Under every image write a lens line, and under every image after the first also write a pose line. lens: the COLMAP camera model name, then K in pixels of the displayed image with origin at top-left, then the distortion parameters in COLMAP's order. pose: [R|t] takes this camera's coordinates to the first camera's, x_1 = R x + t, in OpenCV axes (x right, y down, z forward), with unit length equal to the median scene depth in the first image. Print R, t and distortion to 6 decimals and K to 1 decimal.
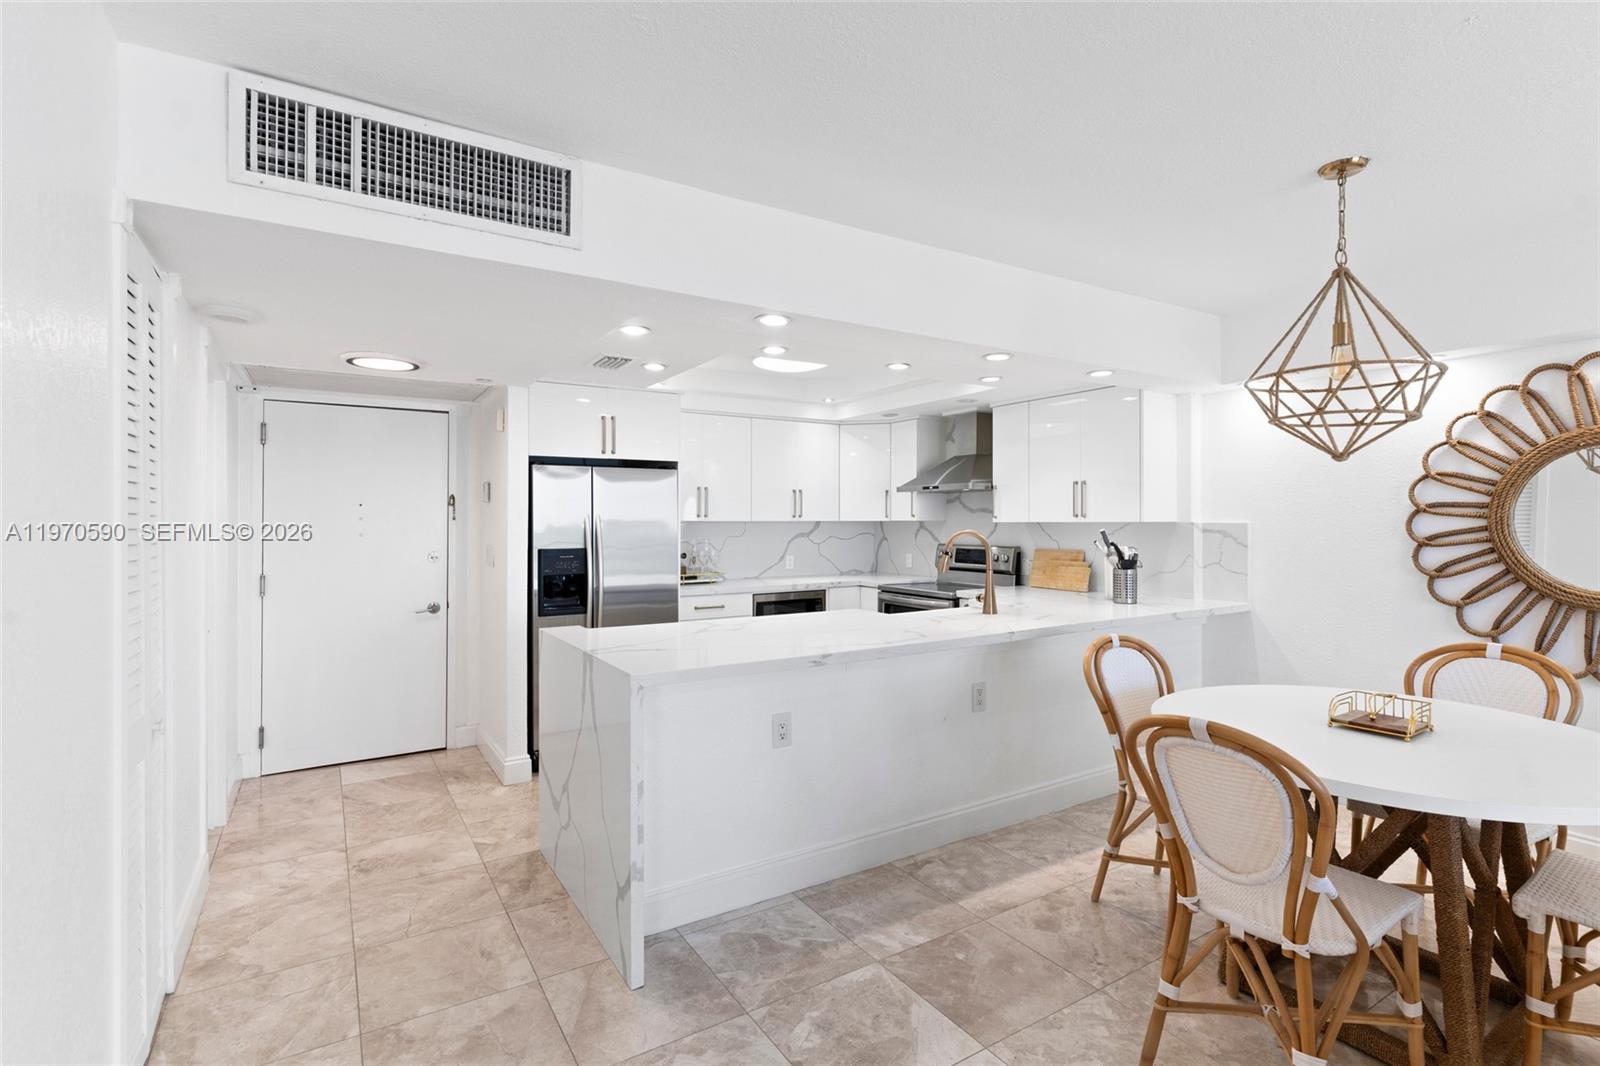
lens RADIAL K [[763.3, 0, 801.0], [0, 763.3, 524.0], [0, 0, 1]] dist [0.002753, 0.000490]
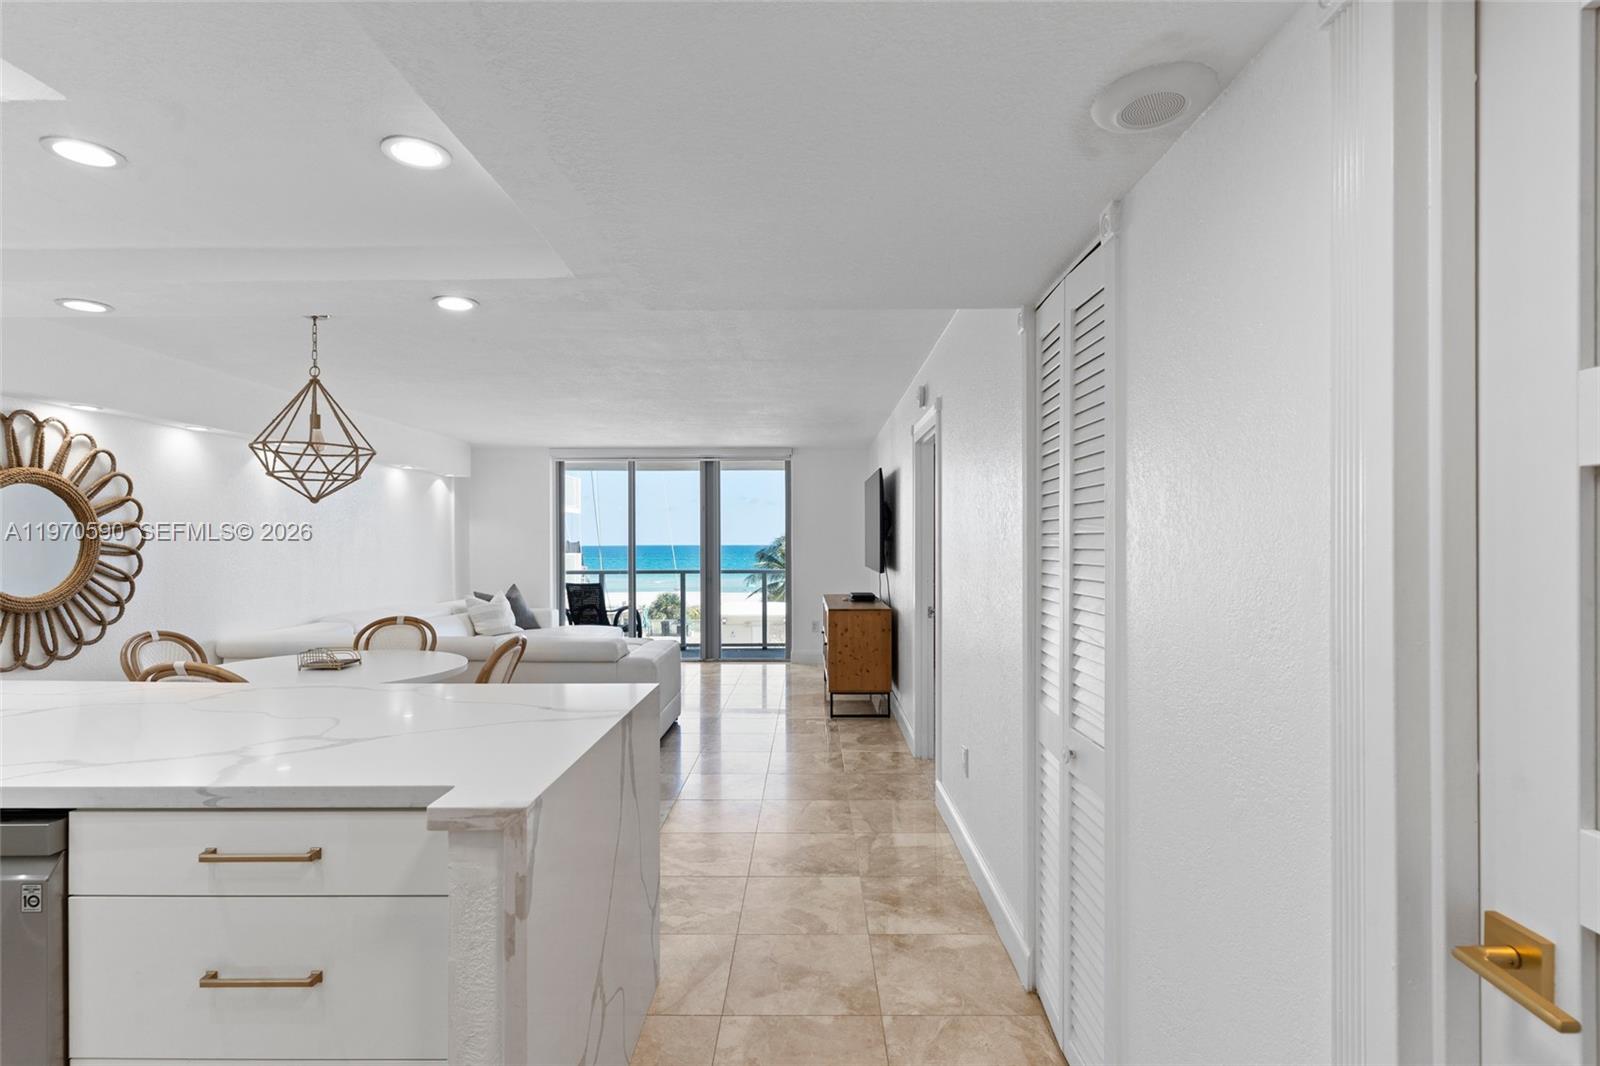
lens RADIAL K [[759.3, 0, 798.5], [0, 759.3, 542.2], [0, 0, 1]] dist [0.001631, 0.000111]
pose [[-0.839360, 0.000328, 0.543576, -0.666547], [0.002008, 0.999995, 0.002498, -0.002552], [-0.543572, 0.003189, -0.839356, 1.232309]]
